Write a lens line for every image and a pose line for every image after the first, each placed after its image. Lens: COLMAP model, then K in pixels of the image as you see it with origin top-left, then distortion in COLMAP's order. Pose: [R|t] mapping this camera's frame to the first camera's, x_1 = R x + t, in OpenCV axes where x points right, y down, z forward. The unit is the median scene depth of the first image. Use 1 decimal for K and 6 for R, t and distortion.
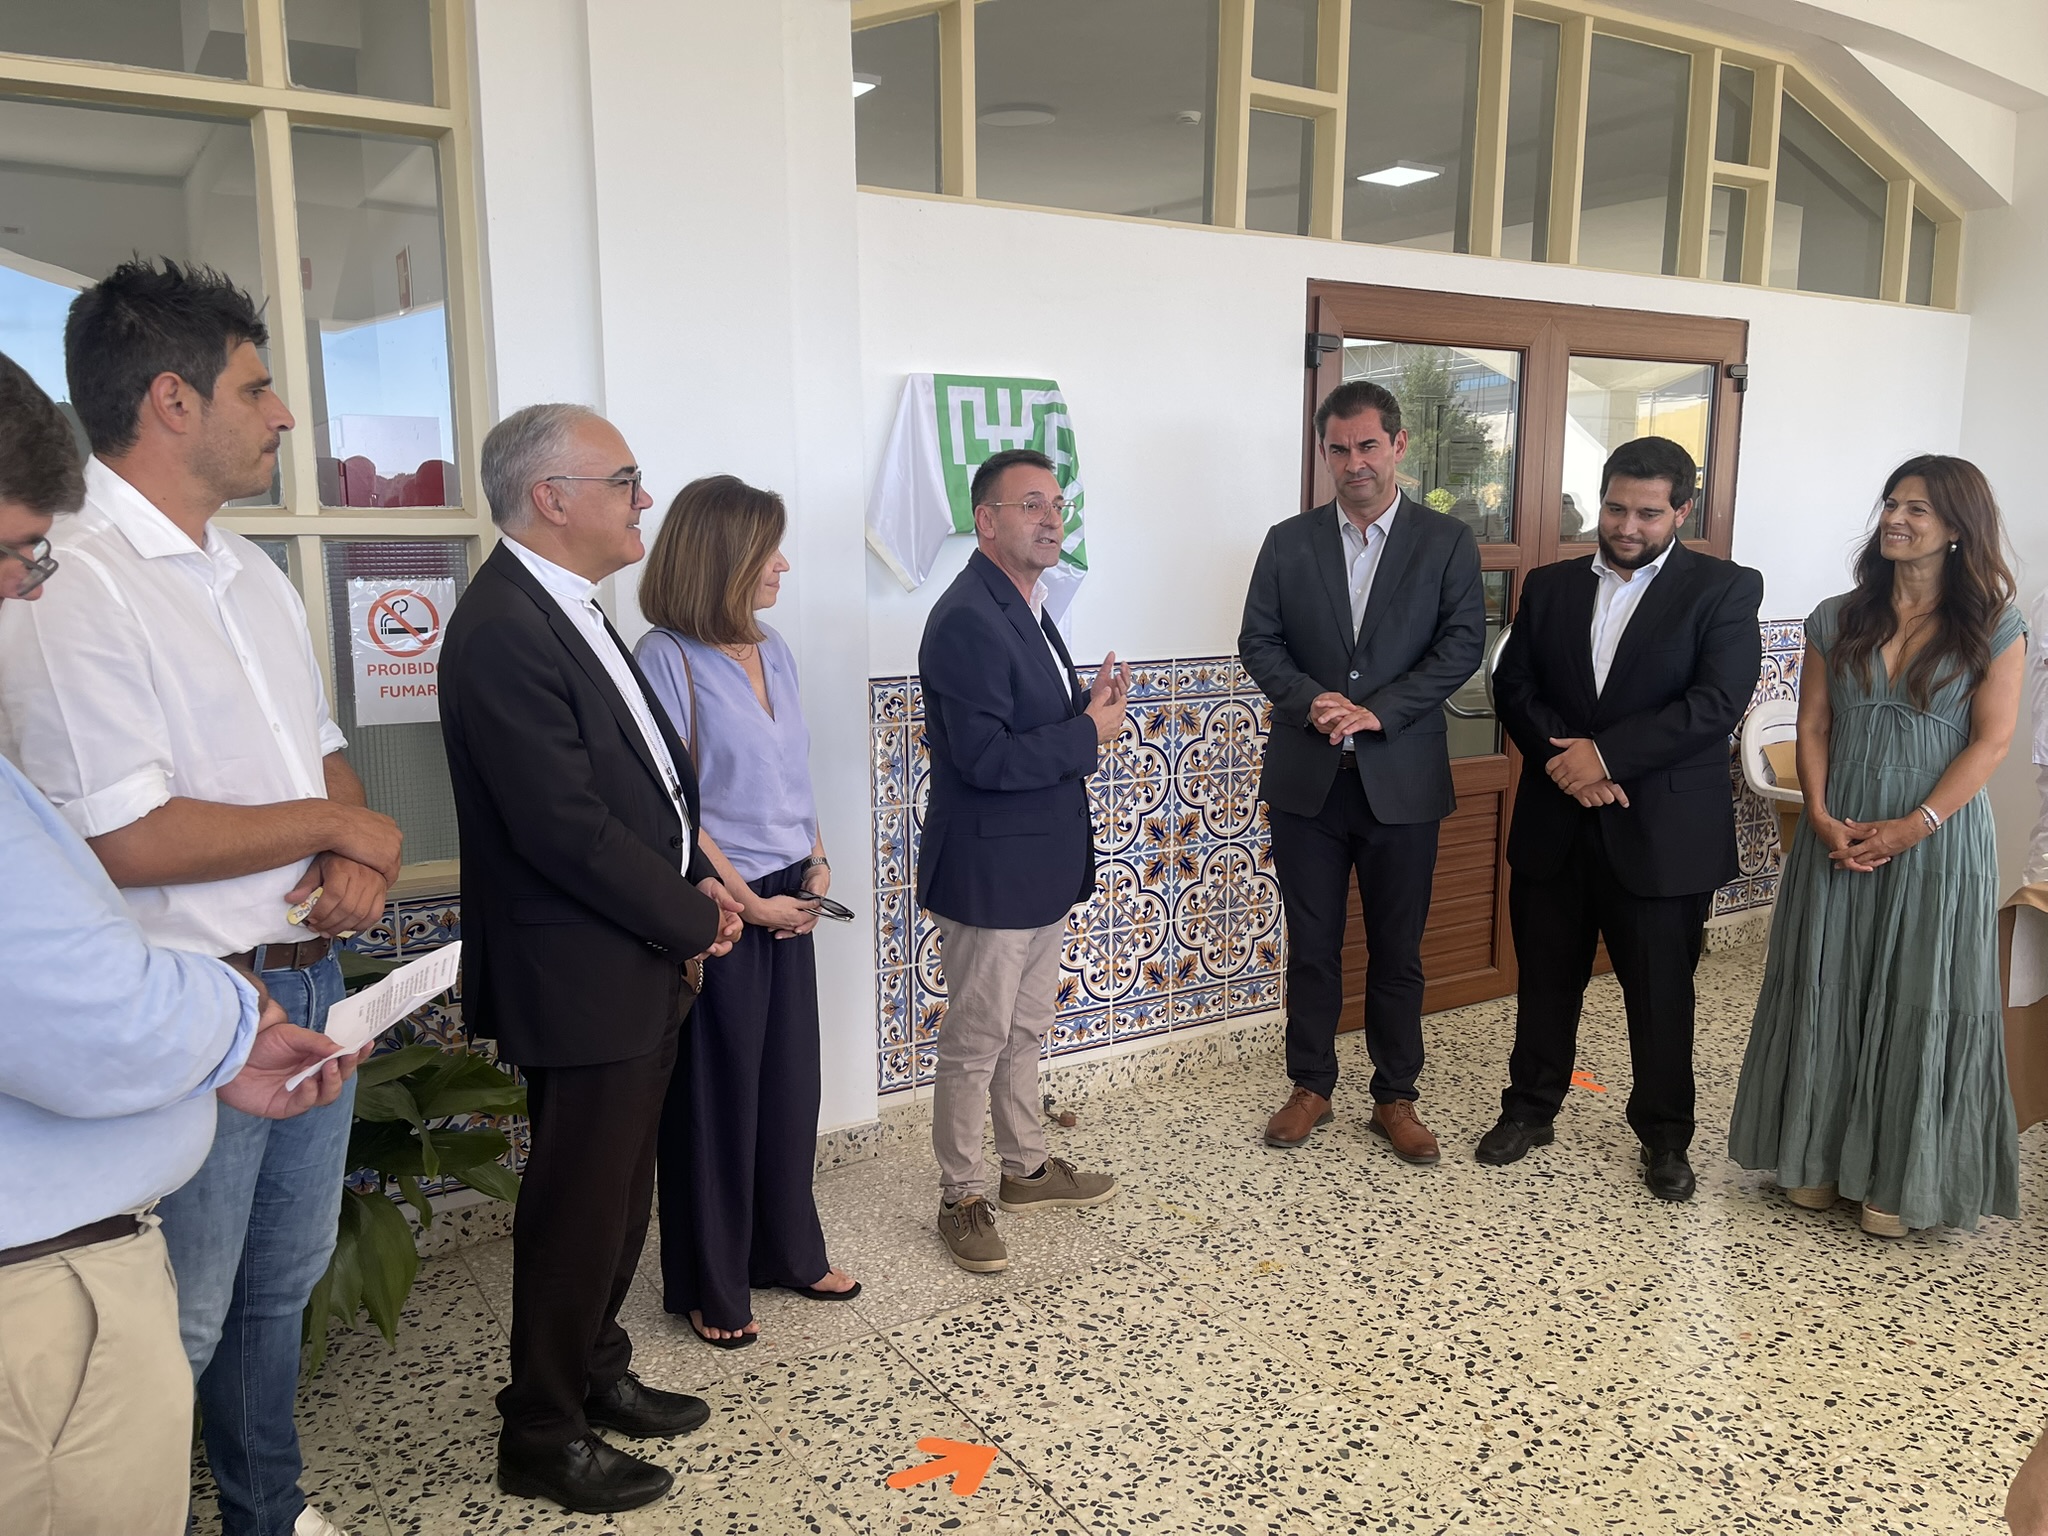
lens RADIAL K [[1551.4, 0, 1022.9], [0, 1551.4, 780.8], [0, 0, 1]] dist [0.081153, -0.089278]
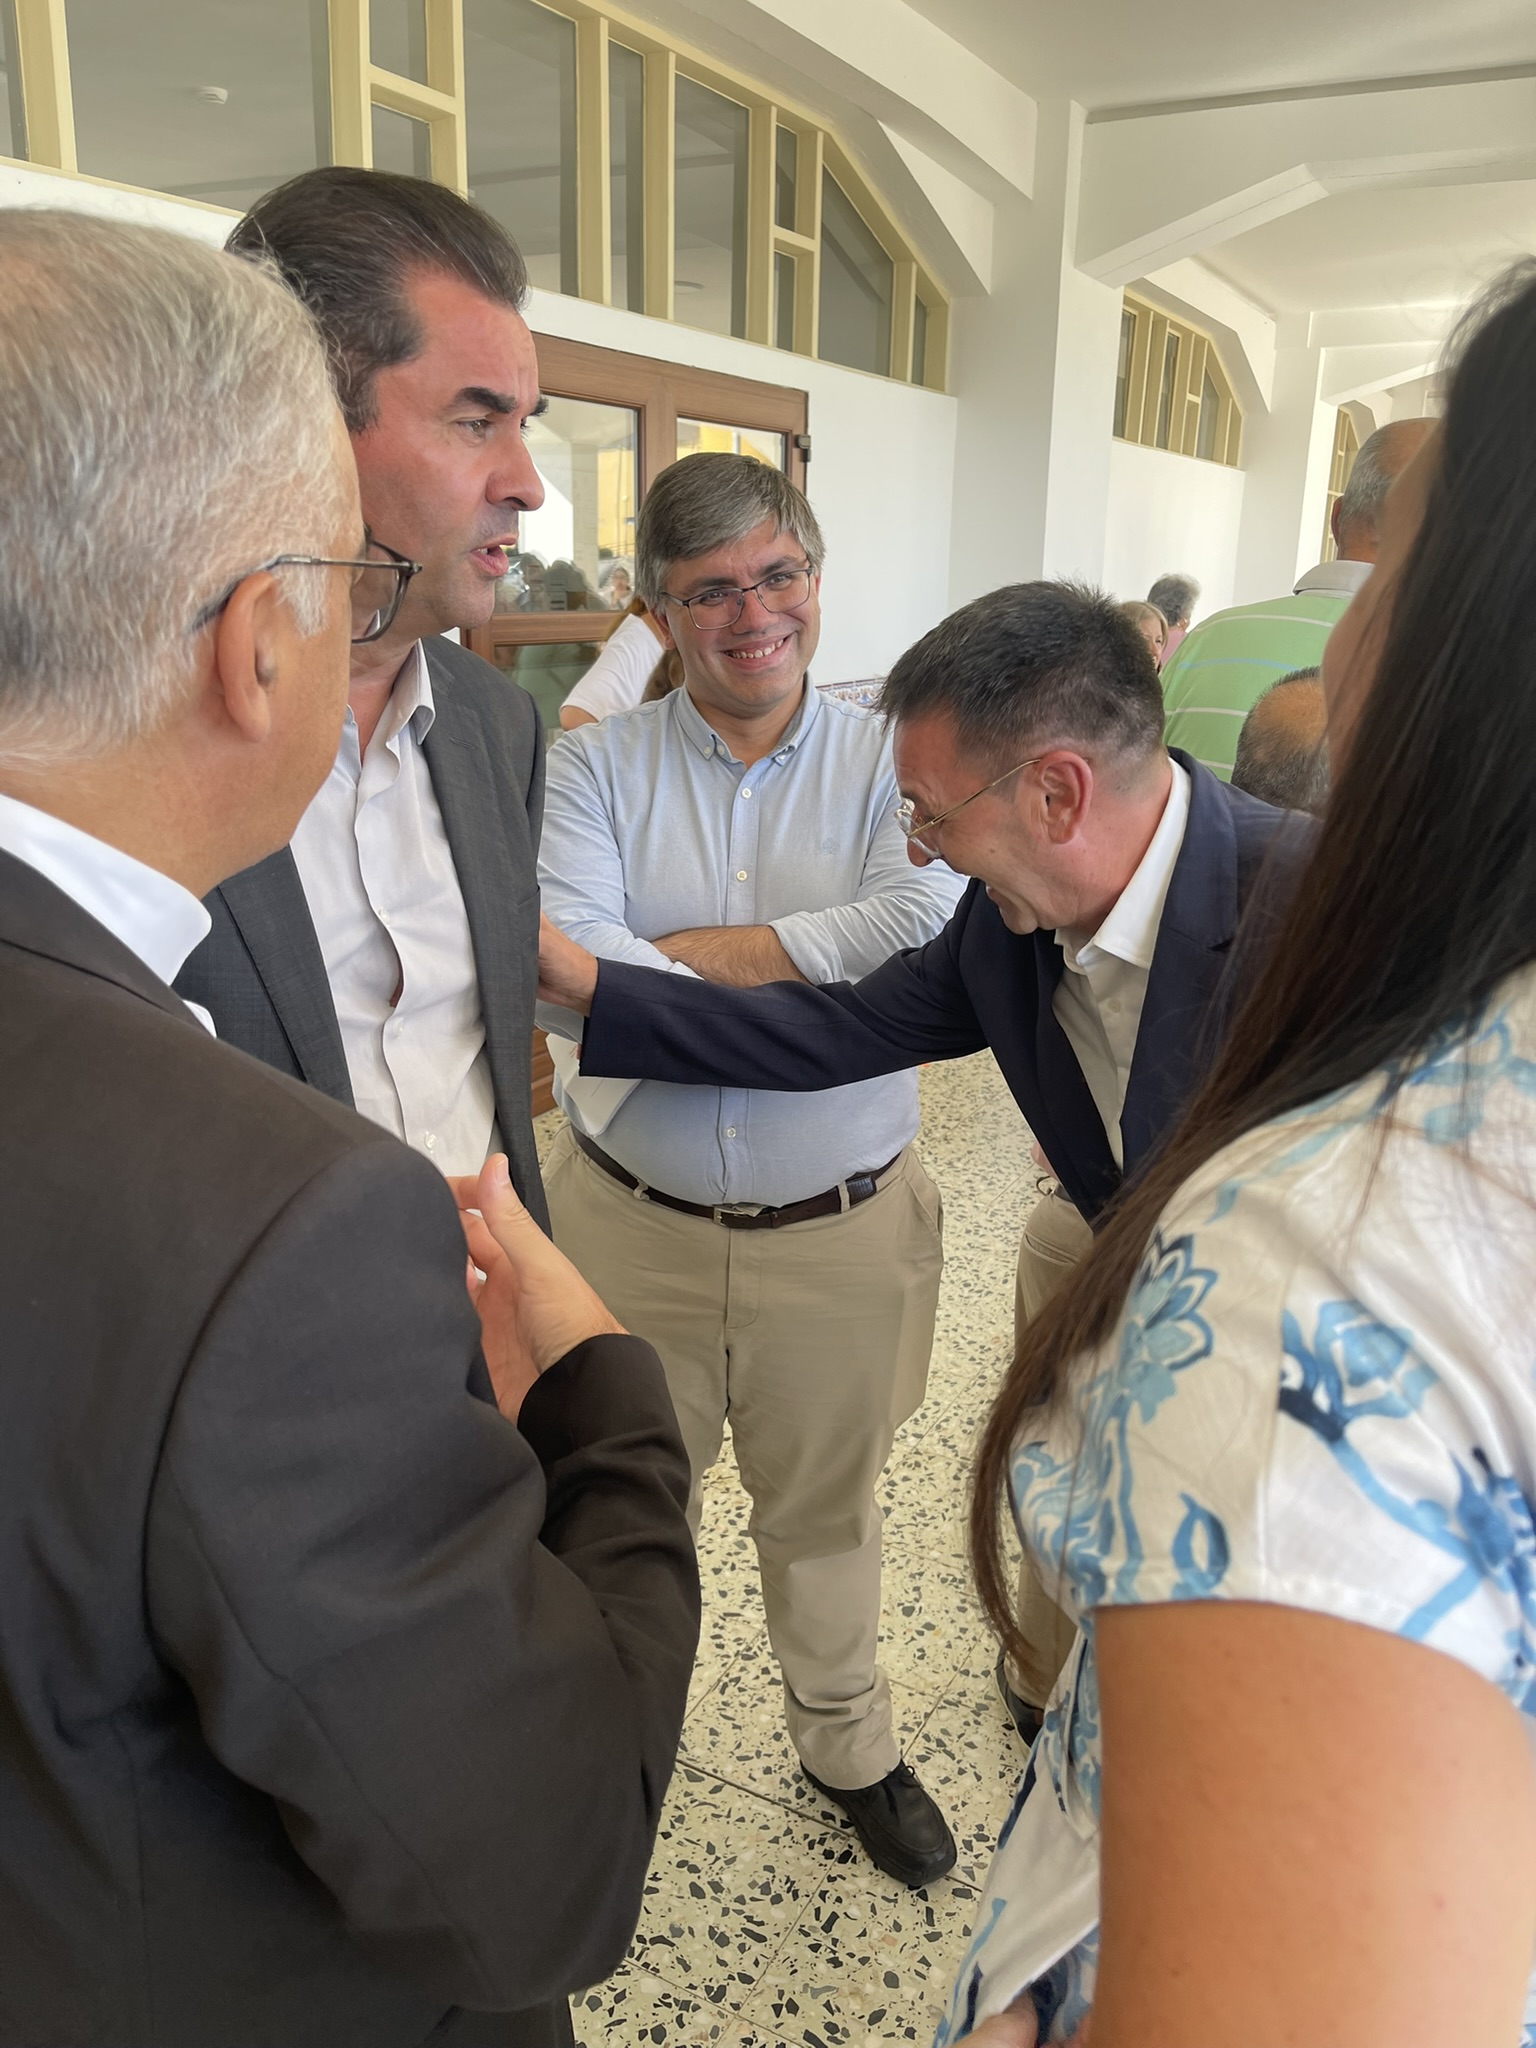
lens RADIAL K [[1551.4, 0, 768.3], [0, 1551.4, 1022.7], [0, 0, 1]] dist [0.081153, -0.089278]
pose [[0.869482, -0.123433, 0.478294, -0.160834], [0.061291, 0.987752, 0.143489, -0.039892], [-0.490147, -0.095446, 0.866398, 0.094861]]
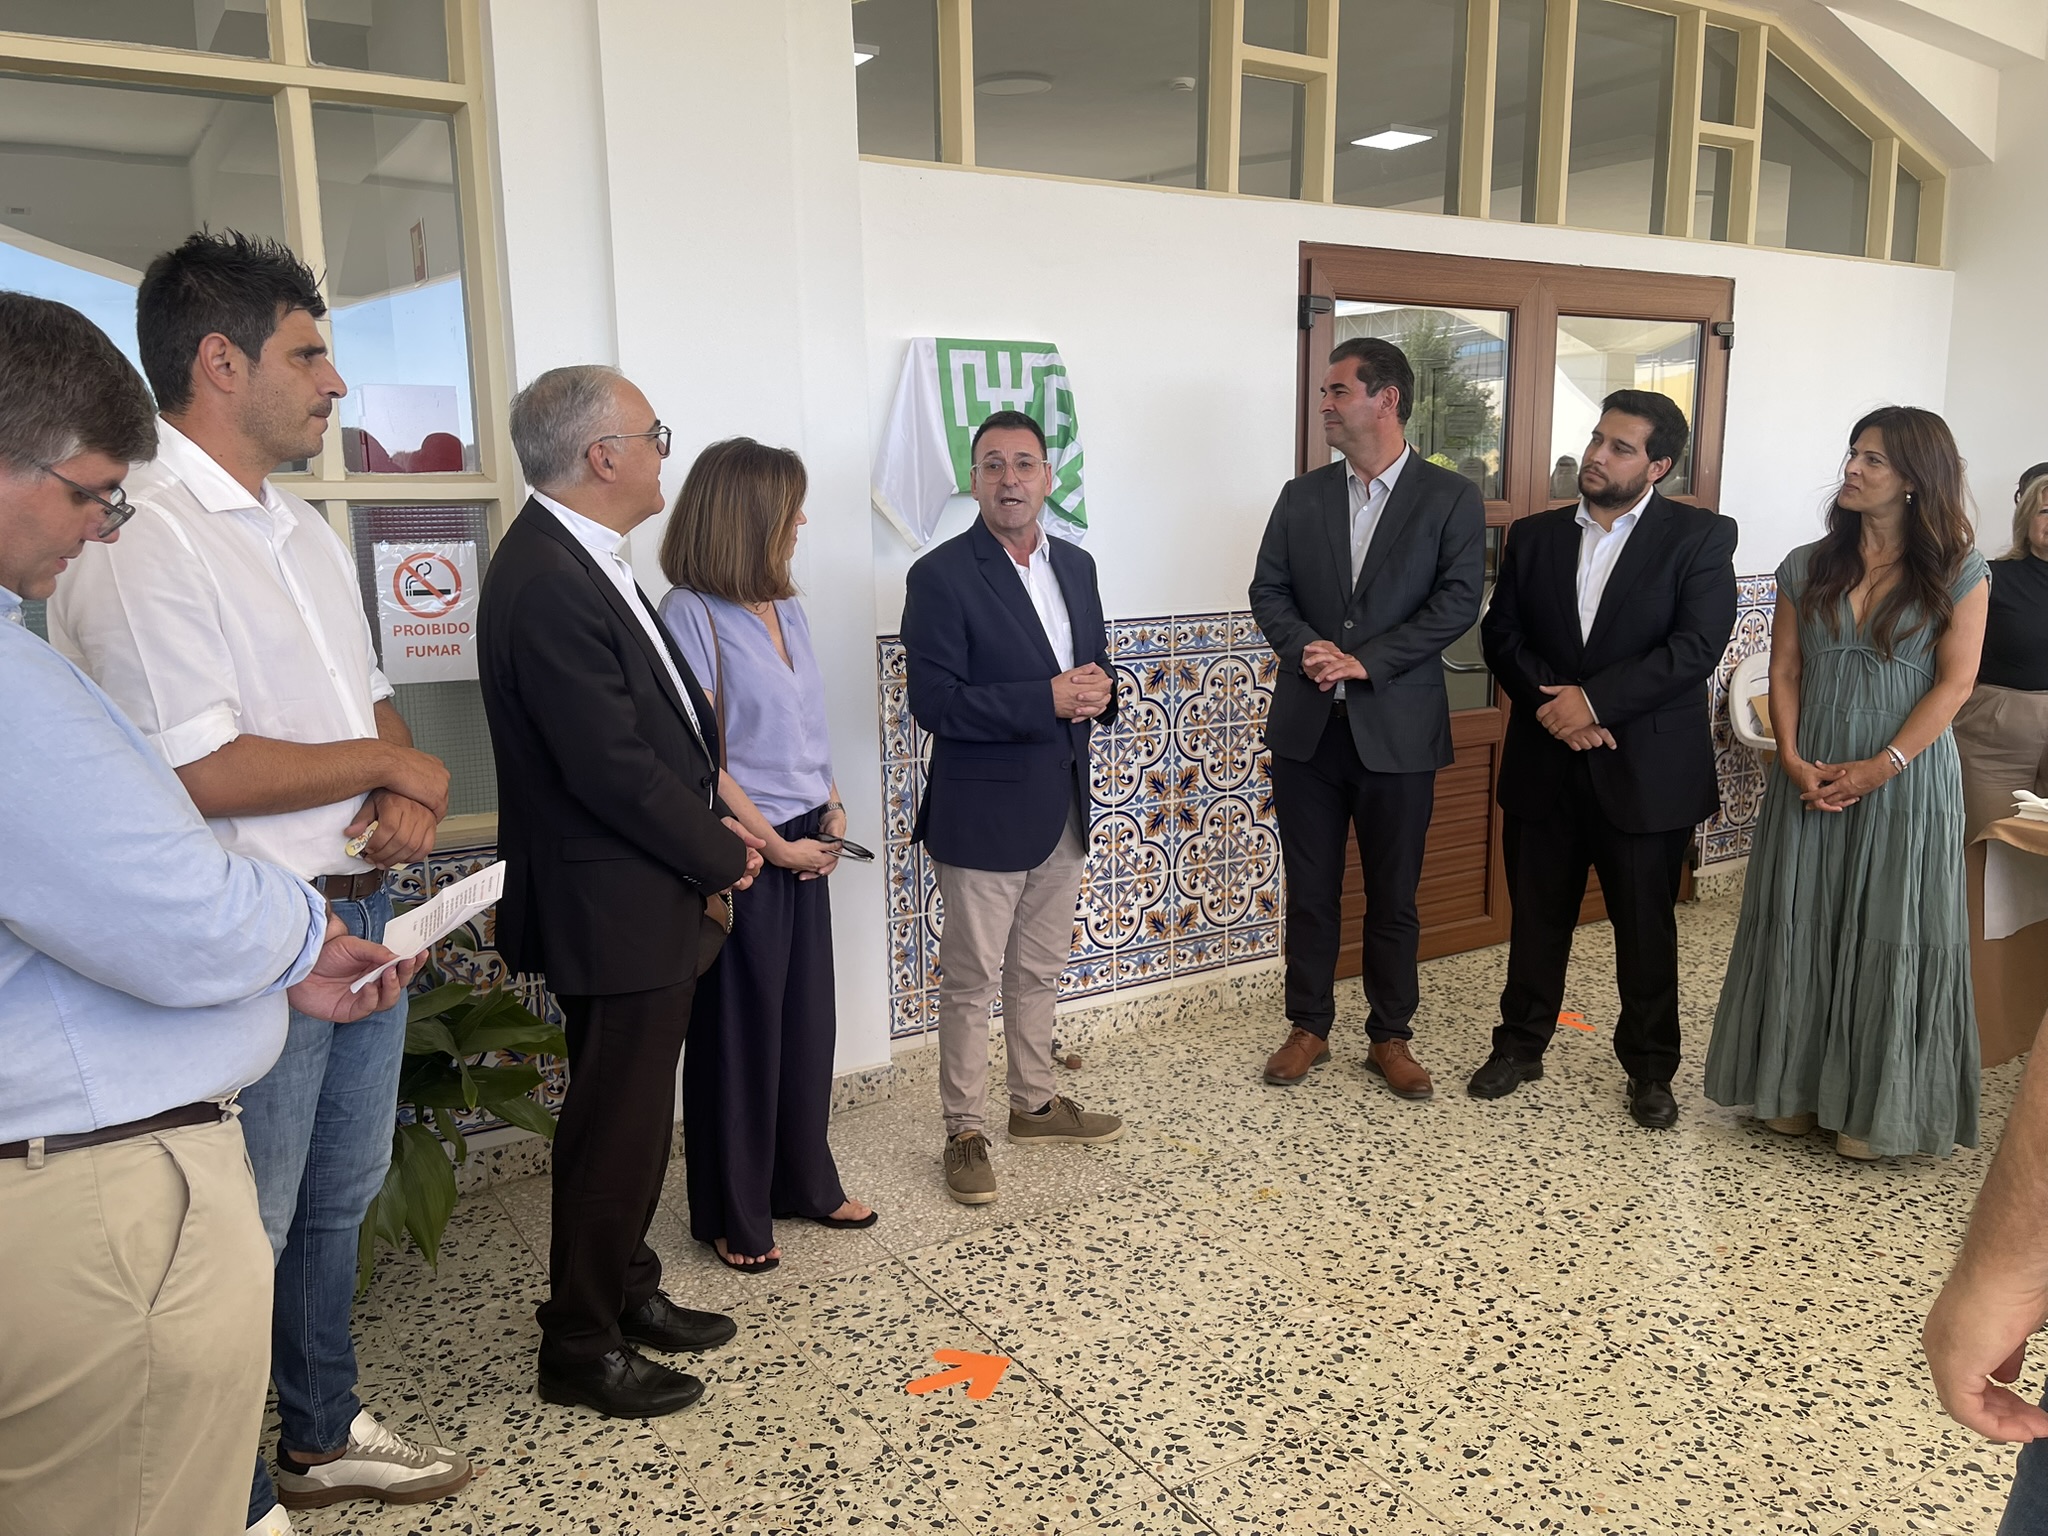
lens RADIAL K [[1551.4, 0, 1023.7], [0, 1551.4, 779.9], [0, 0, 1]] dist [0.081153, -0.089278]
pose [[0.999941, -0.010700, -0.001641, -0.000830], [0.010726, 0.999803, 0.016679, 0.013818], [0.001462, -0.016696, 0.999860, -0.034132]]
